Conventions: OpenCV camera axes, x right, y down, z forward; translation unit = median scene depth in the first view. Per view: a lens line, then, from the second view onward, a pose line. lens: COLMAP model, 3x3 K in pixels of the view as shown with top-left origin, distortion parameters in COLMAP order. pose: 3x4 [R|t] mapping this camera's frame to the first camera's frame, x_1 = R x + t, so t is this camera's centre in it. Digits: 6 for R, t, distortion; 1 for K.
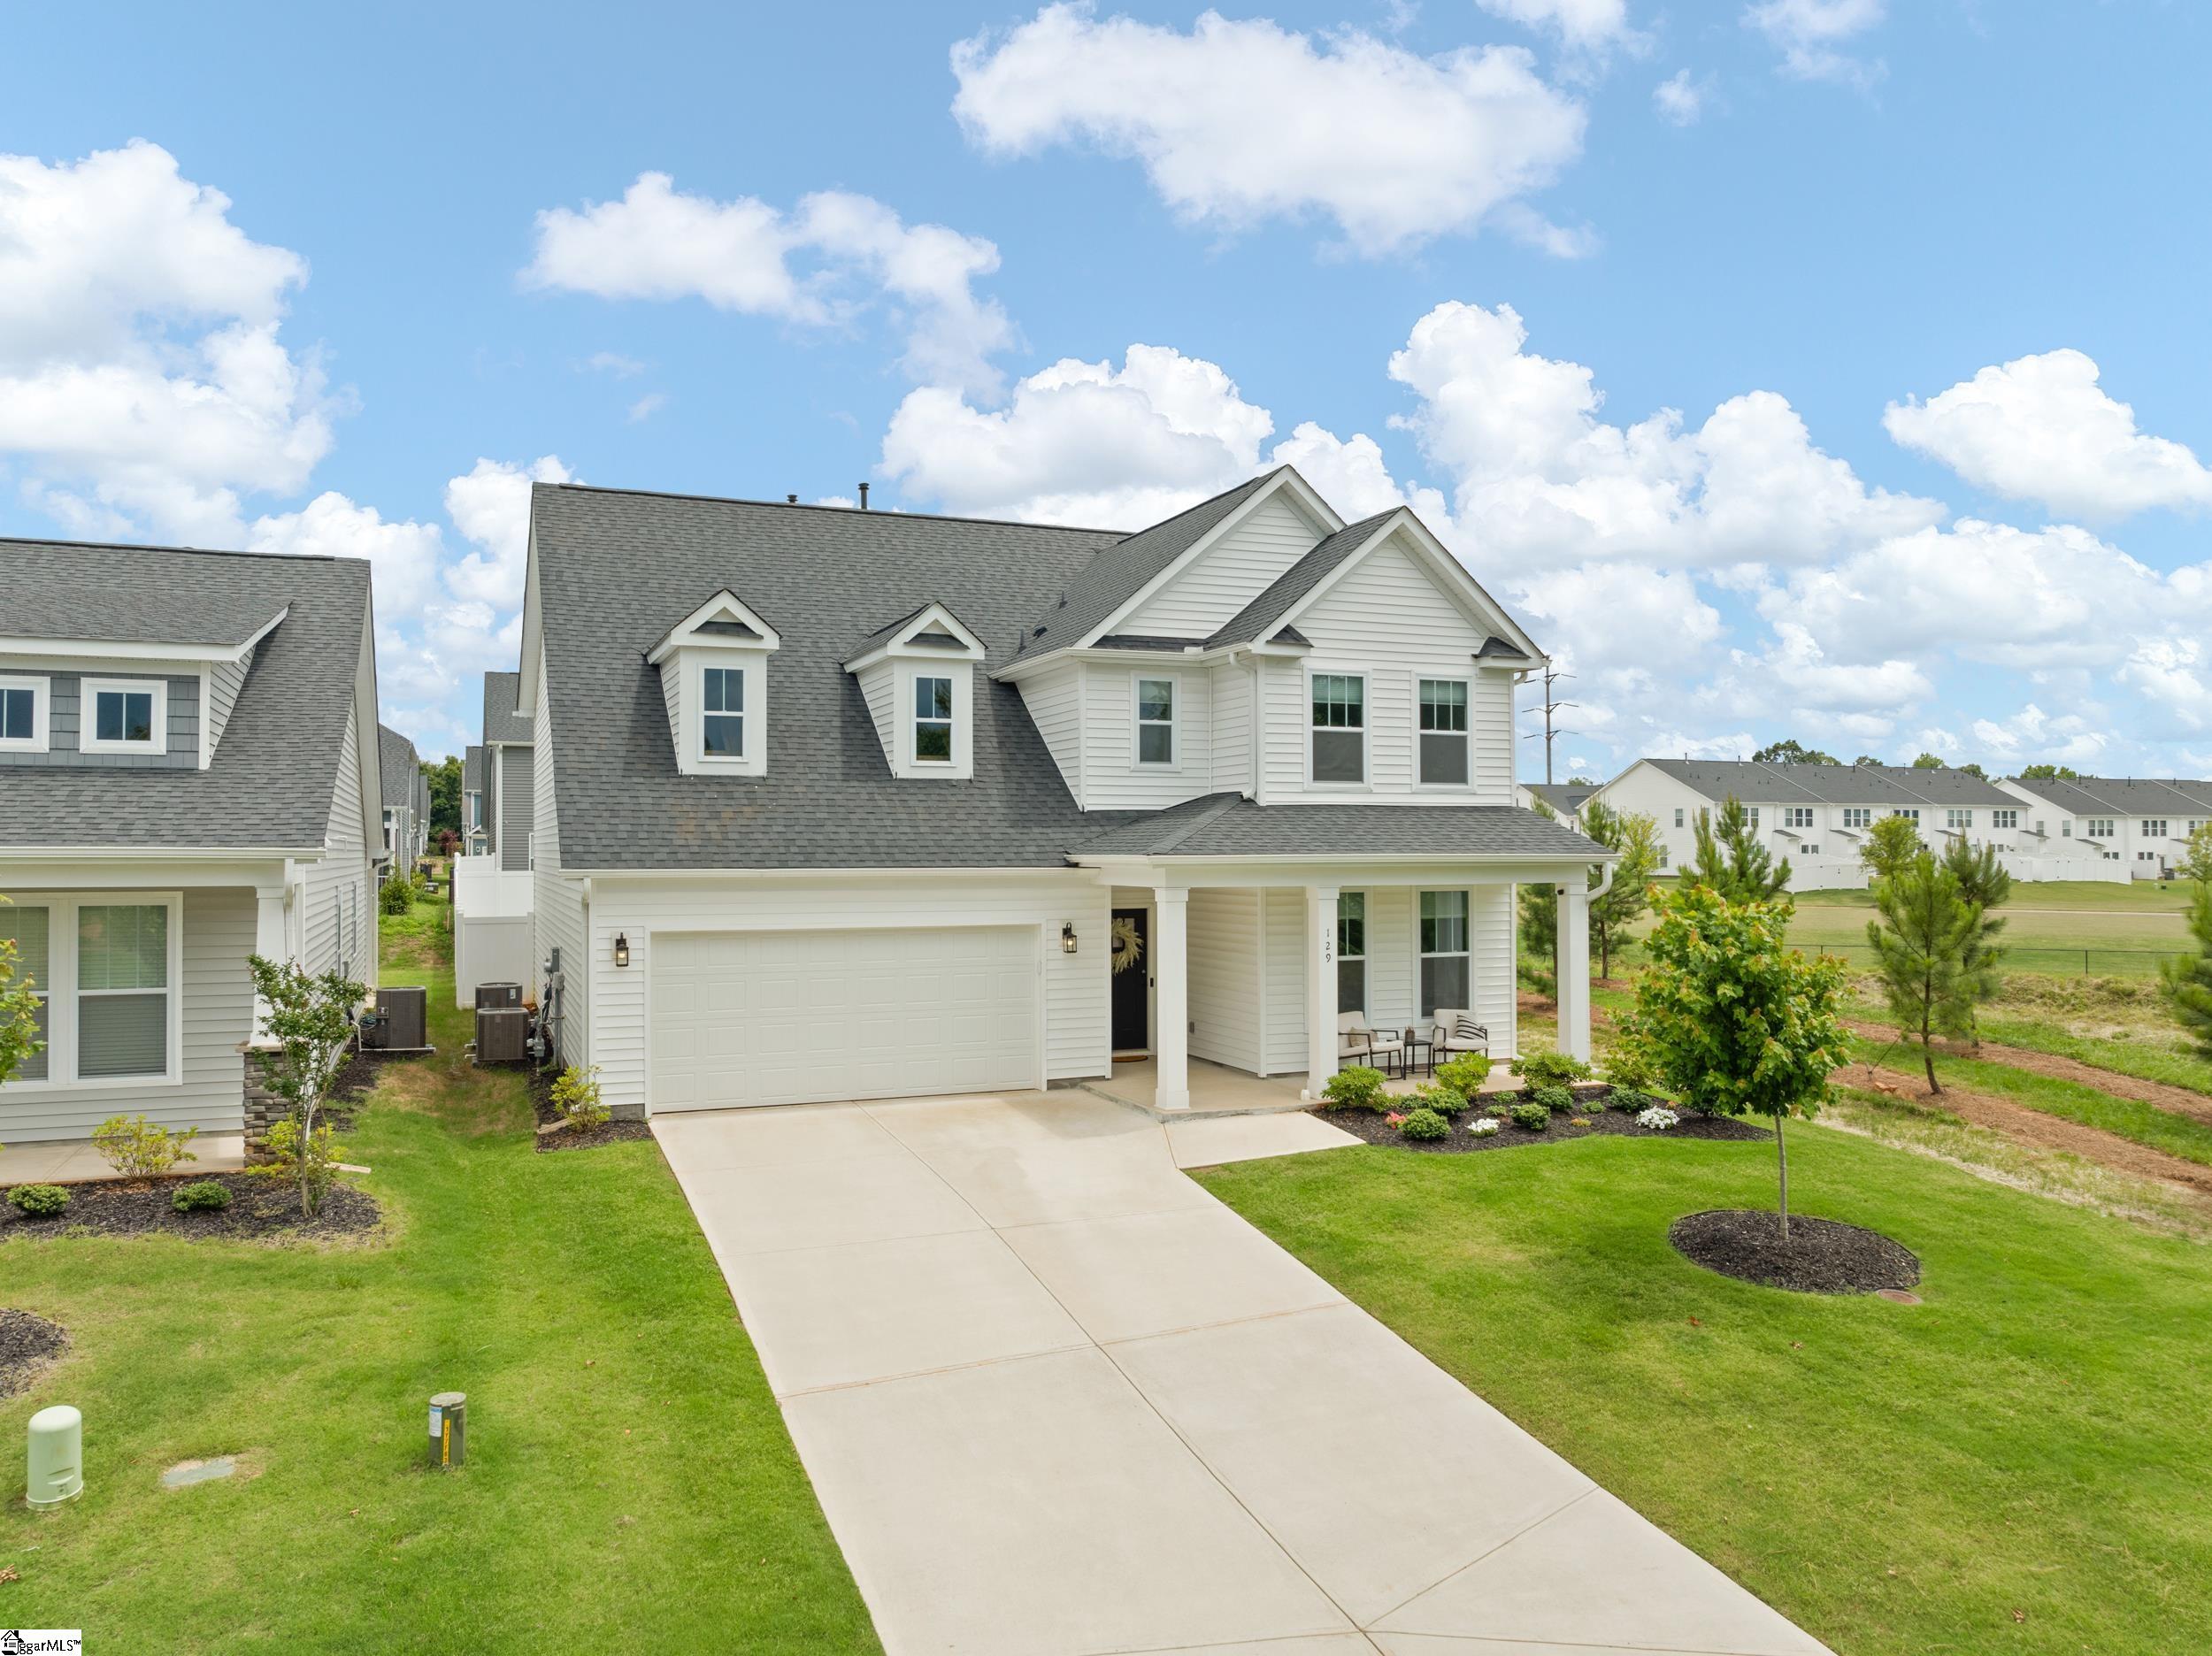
lens RADIAL K [[1573.0, 0, 1114.8], [0, 1573.0, 820.2], [0, 0, 1]] dist [-0.036229, -0.006603]
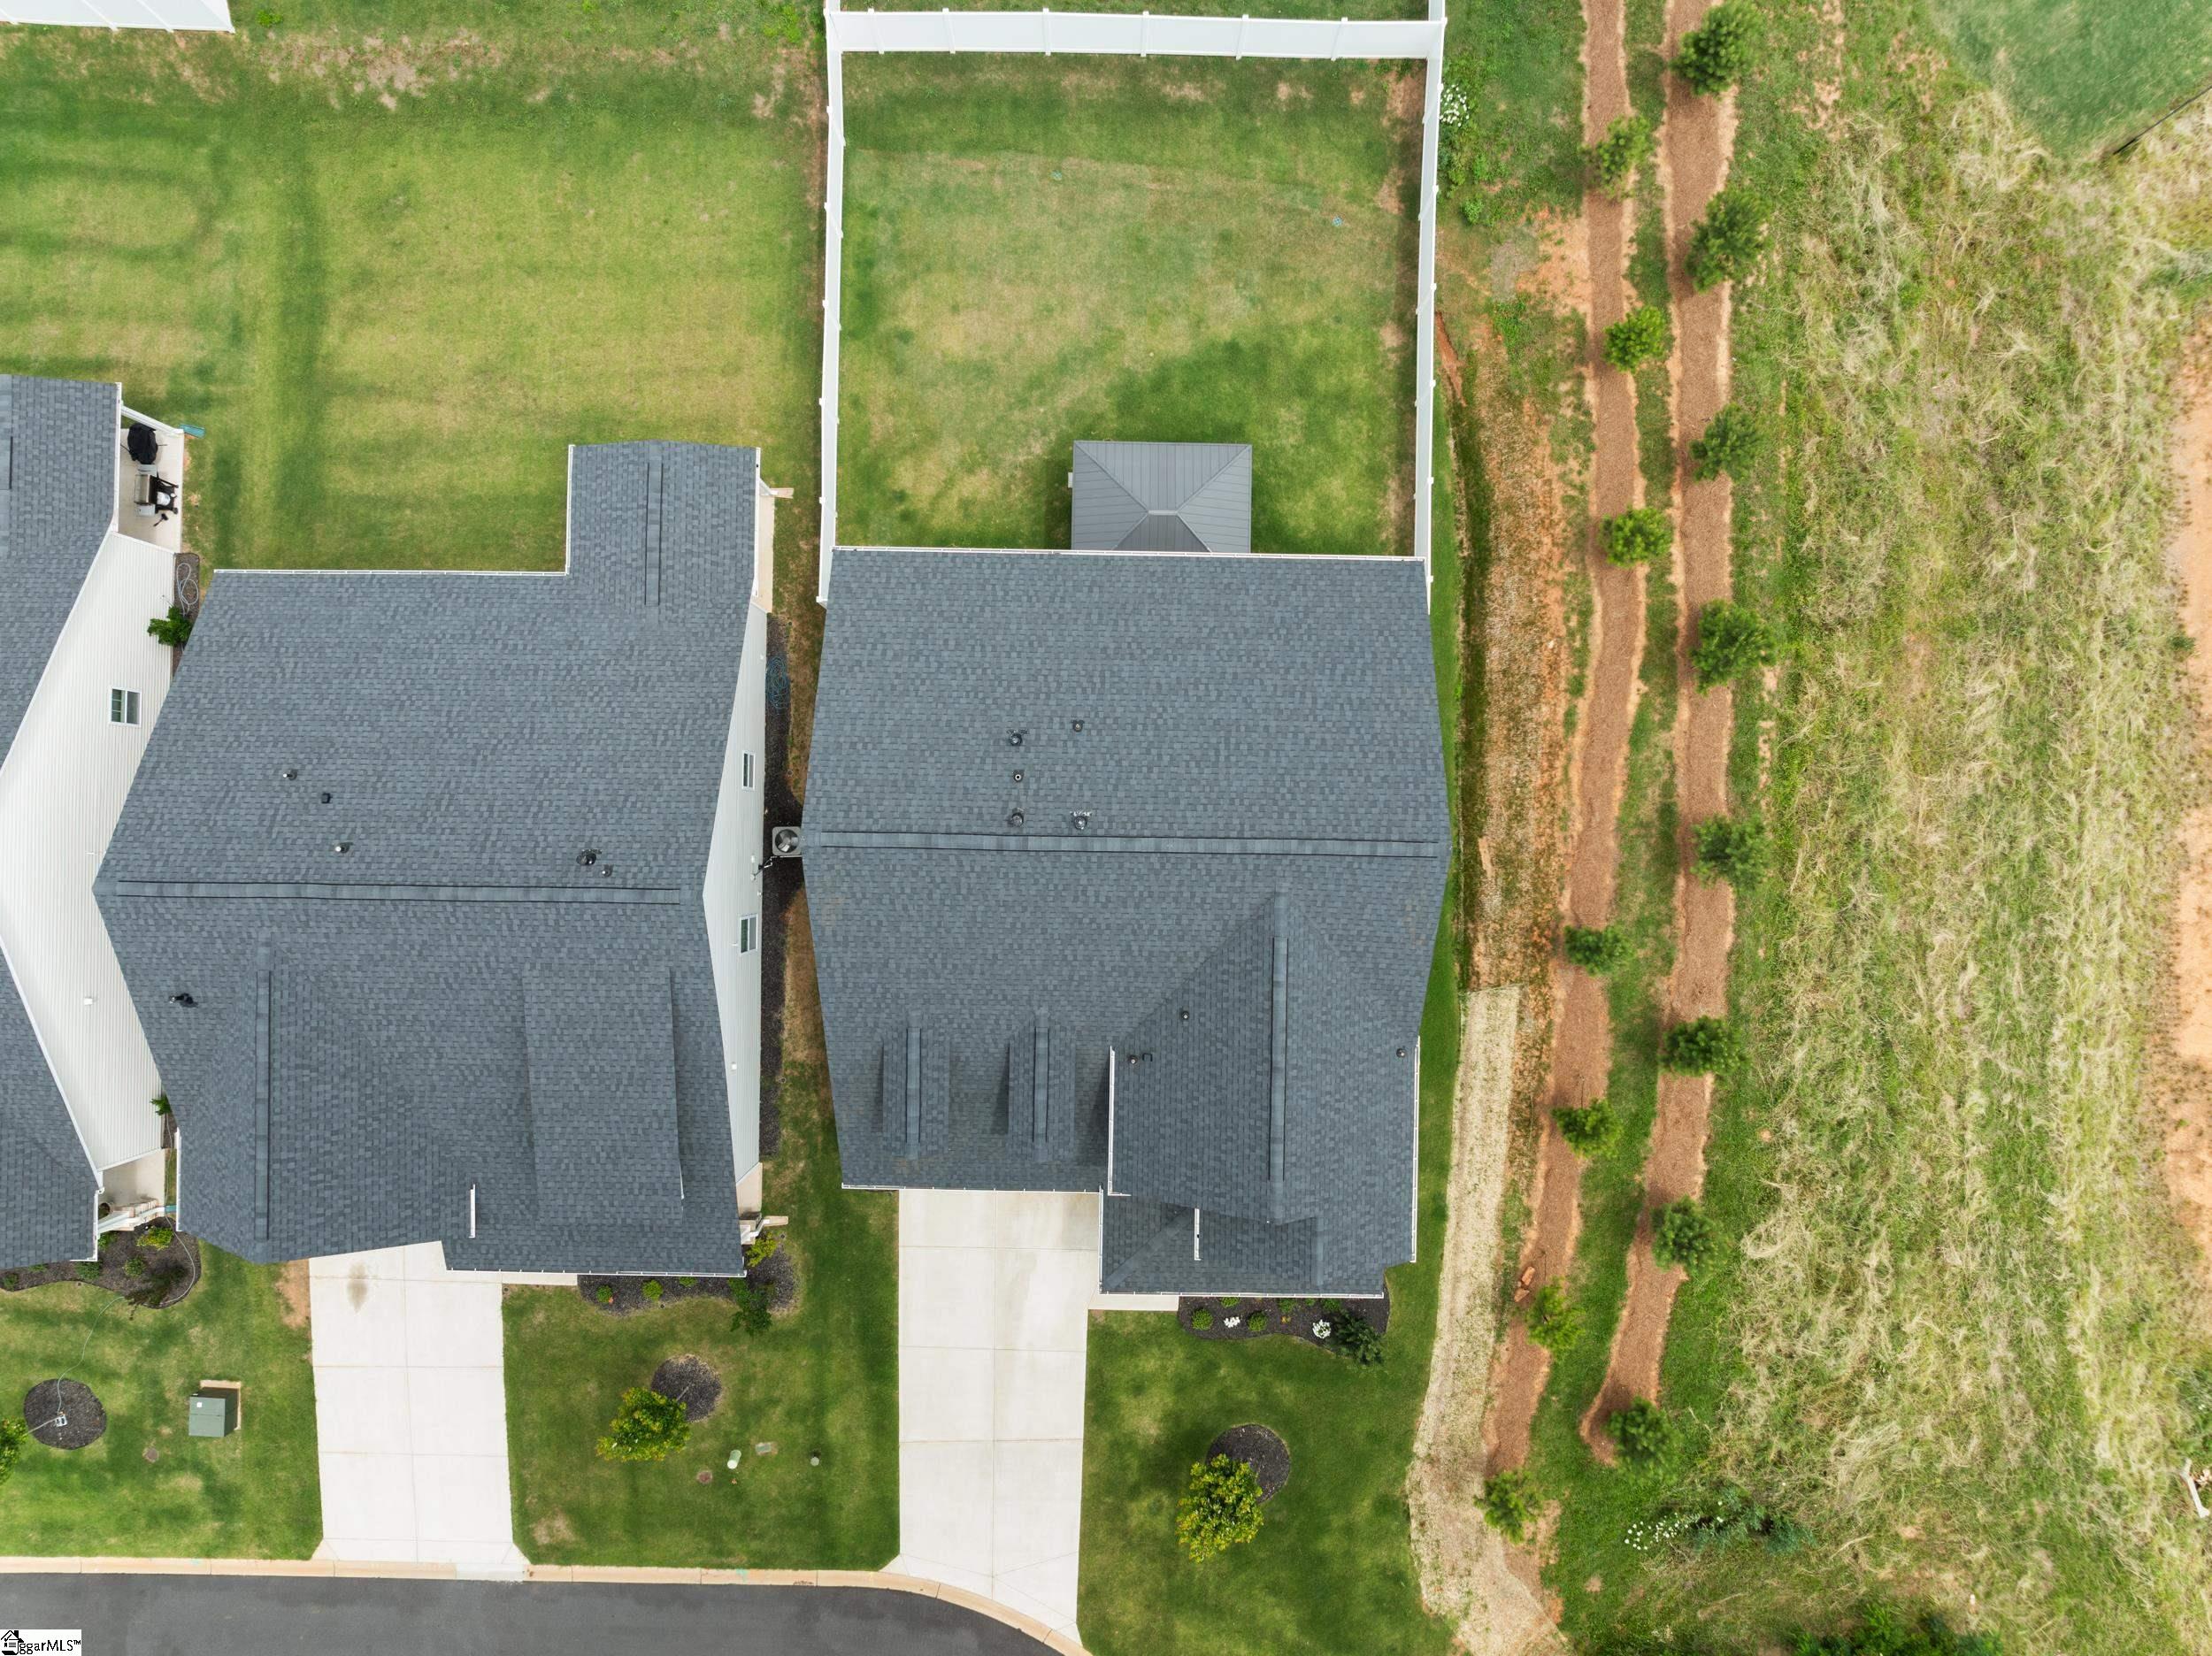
lens RADIAL K [[1582.1, 0, 1111.4], [0, 1582.1, 837.9], [0, 0, 1]] dist [-0.037228, -0.001817]
pose [[0.912233, 0.409397, 0.014974, -0.218639], [0.004072, -0.045611, 0.998951, -1.797187], [0.409651, -0.911215, -0.043275, 1.455642]]
